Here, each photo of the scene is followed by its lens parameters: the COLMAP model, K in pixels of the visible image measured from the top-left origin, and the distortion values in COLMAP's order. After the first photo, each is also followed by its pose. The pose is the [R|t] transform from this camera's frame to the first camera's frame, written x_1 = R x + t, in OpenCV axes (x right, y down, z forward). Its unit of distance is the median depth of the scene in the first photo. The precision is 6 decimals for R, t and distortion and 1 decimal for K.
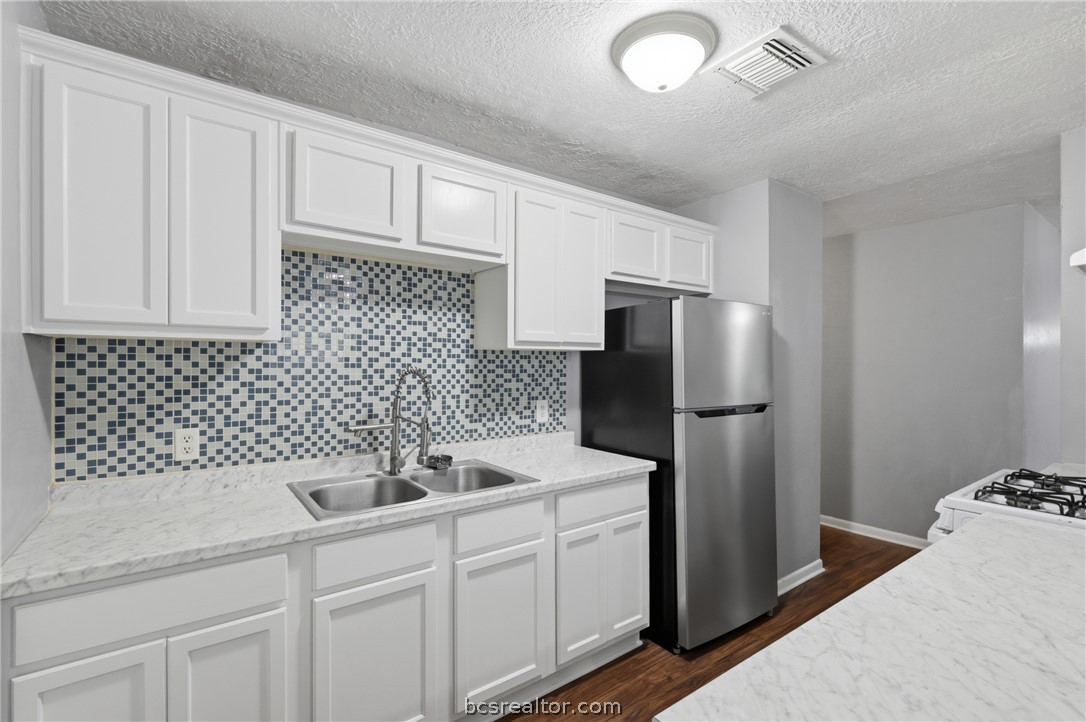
lens RADIAL K [[479.9, 0, 543.7], [0, 479.9, 362.9], [0, 0, 1]] dist [0.003105, 0.000499]
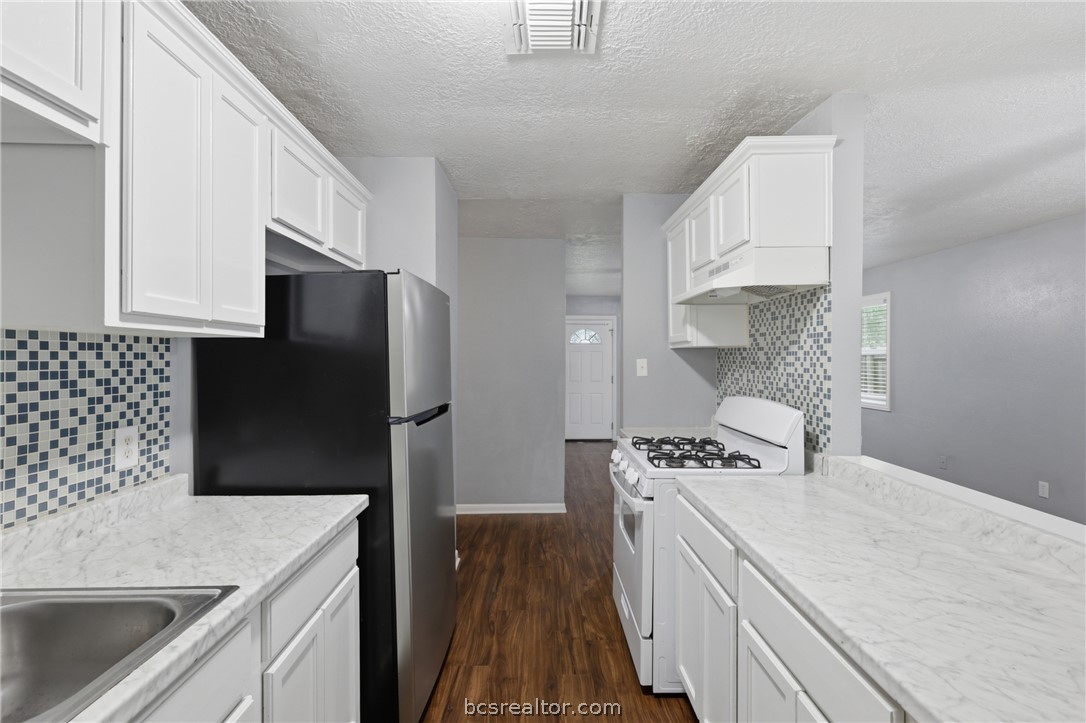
lens RADIAL K [[479.9, 0, 542.6], [0, 479.9, 356.6], [0, 0, 1]] dist [0.003105, 0.000499]
pose [[0.584413, 0.000114, 0.811456, -0.171884], [-0.000082, 1.000000, -0.000082, -0.001245], [-0.811456, -0.000019, 0.584413, 0.317322]]
